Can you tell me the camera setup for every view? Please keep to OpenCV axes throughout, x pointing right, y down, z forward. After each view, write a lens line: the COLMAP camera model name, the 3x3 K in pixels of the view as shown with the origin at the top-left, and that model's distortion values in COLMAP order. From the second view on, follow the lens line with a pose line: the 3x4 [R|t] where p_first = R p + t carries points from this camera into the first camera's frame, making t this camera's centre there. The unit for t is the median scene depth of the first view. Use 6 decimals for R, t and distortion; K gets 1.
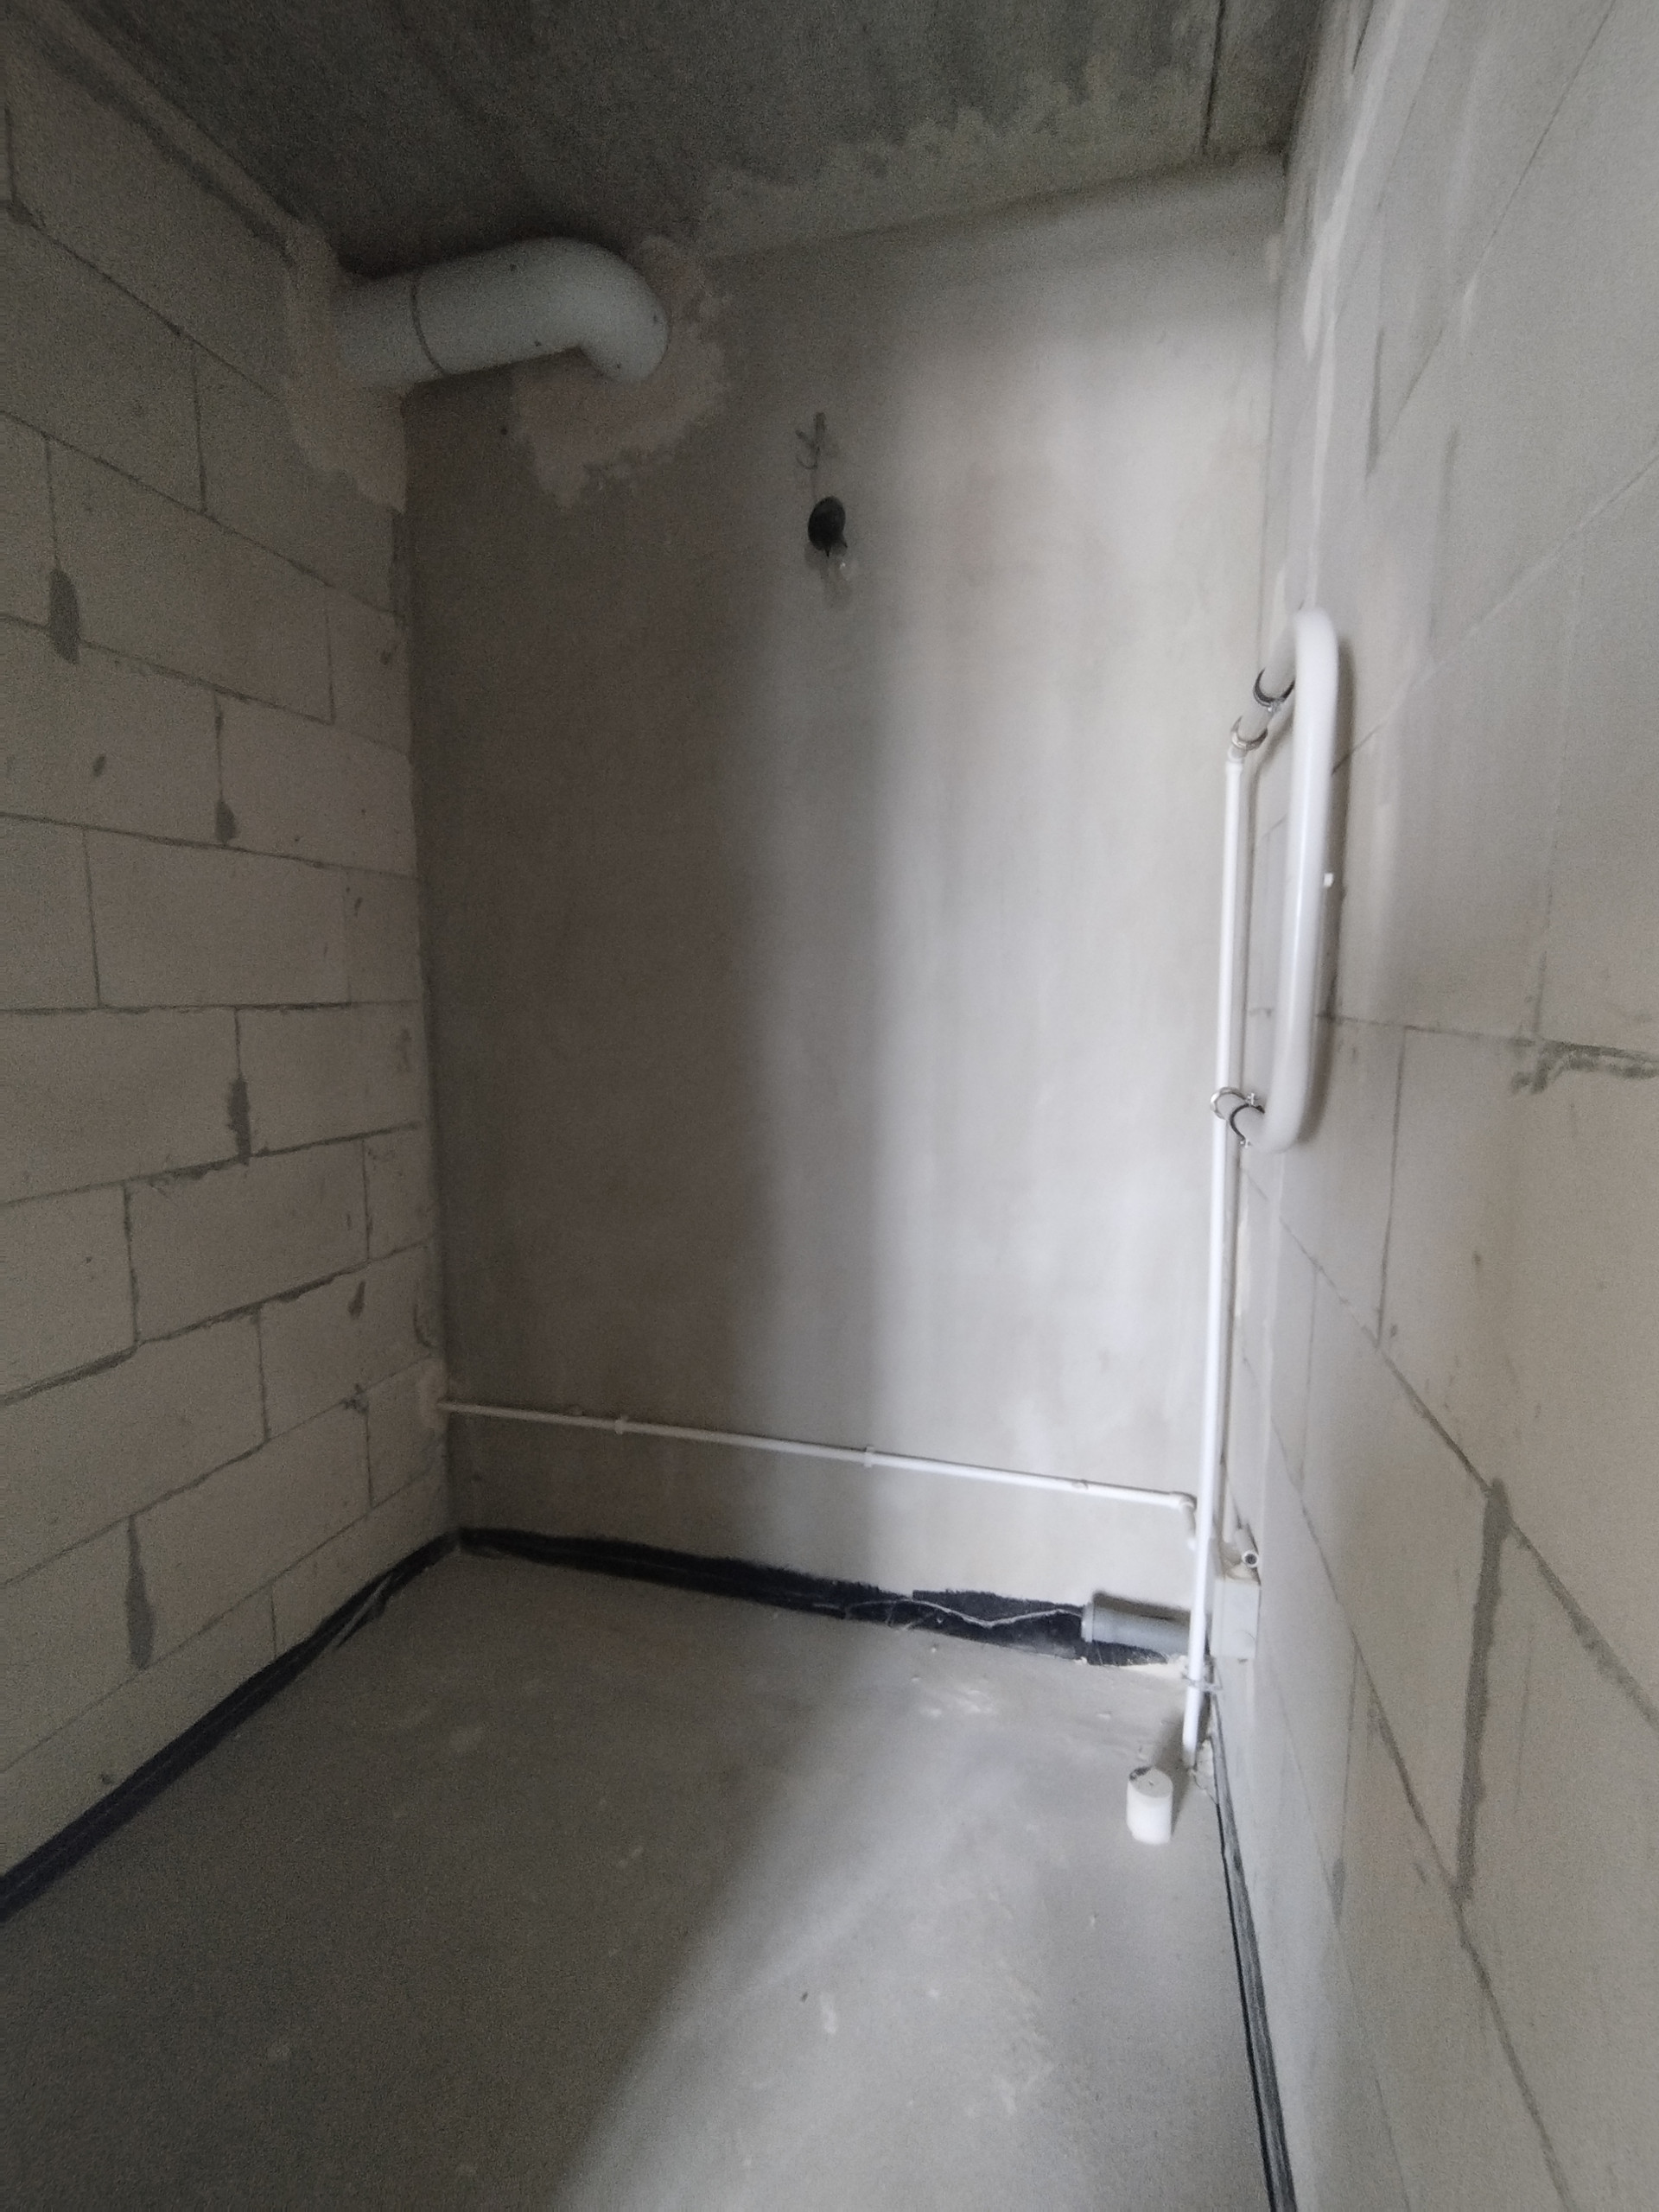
lens RADIAL K [[1014.9, 0, 835.4], [0, 1014.9, 1117.2], [0, 0, 1]] dist [0.000782, 0.000744]
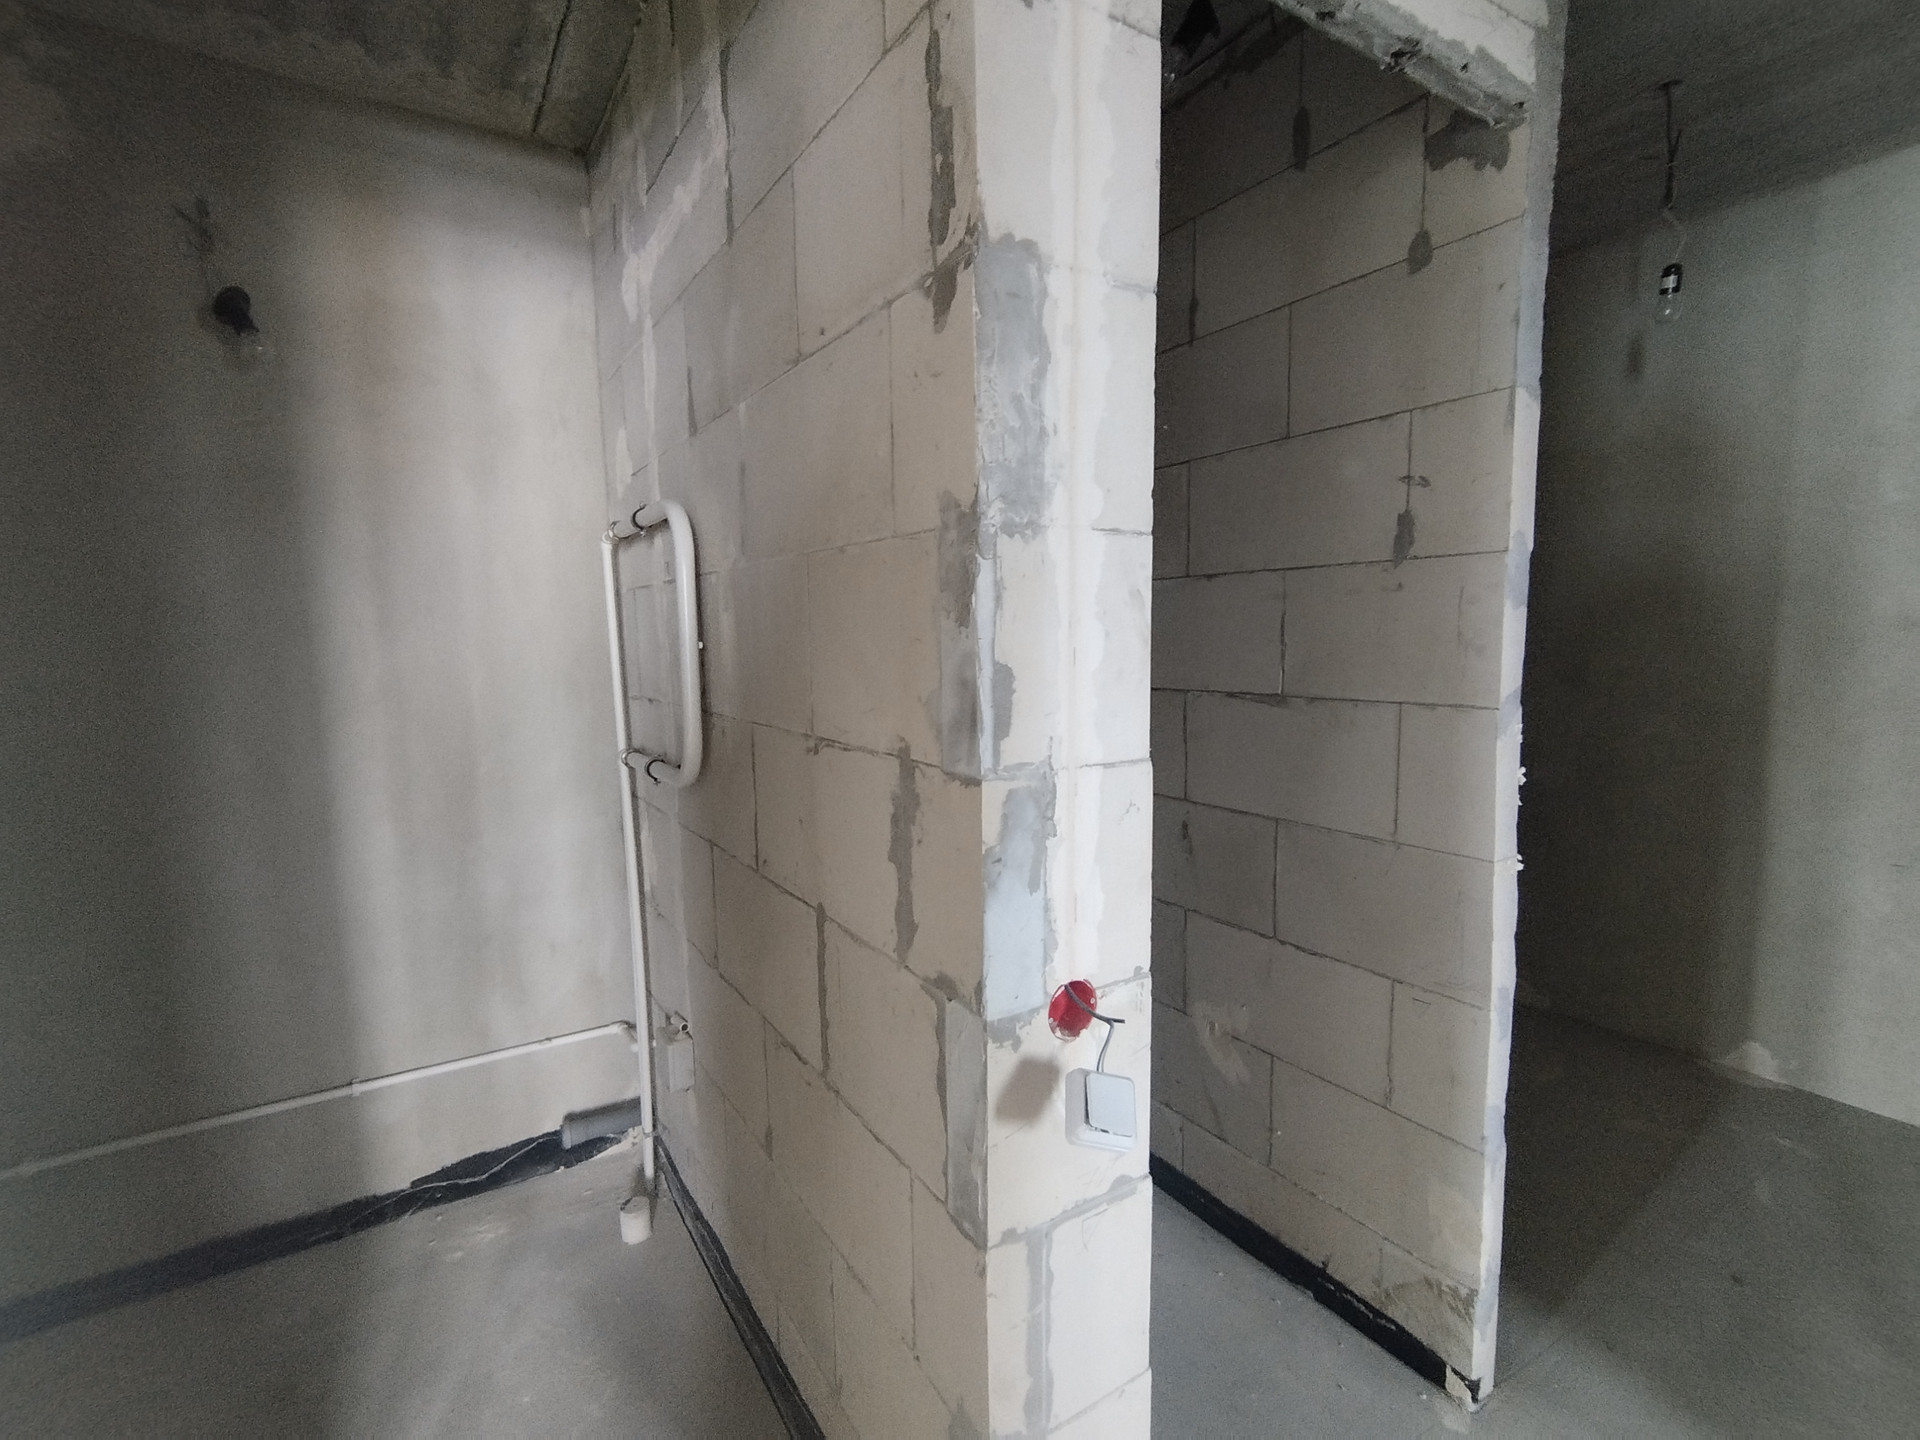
lens RADIAL K [[880.9, 0, 954.7], [0, 880.9, 722.8], [0, 0, 1]] dist [0.000782, 0.000744]
pose [[0.674261, -0.098186, 0.731937, -0.241550], [0.114606, 0.993027, 0.027635, -0.041510], [-0.729546, 0.065251, 0.680812, -0.274325]]
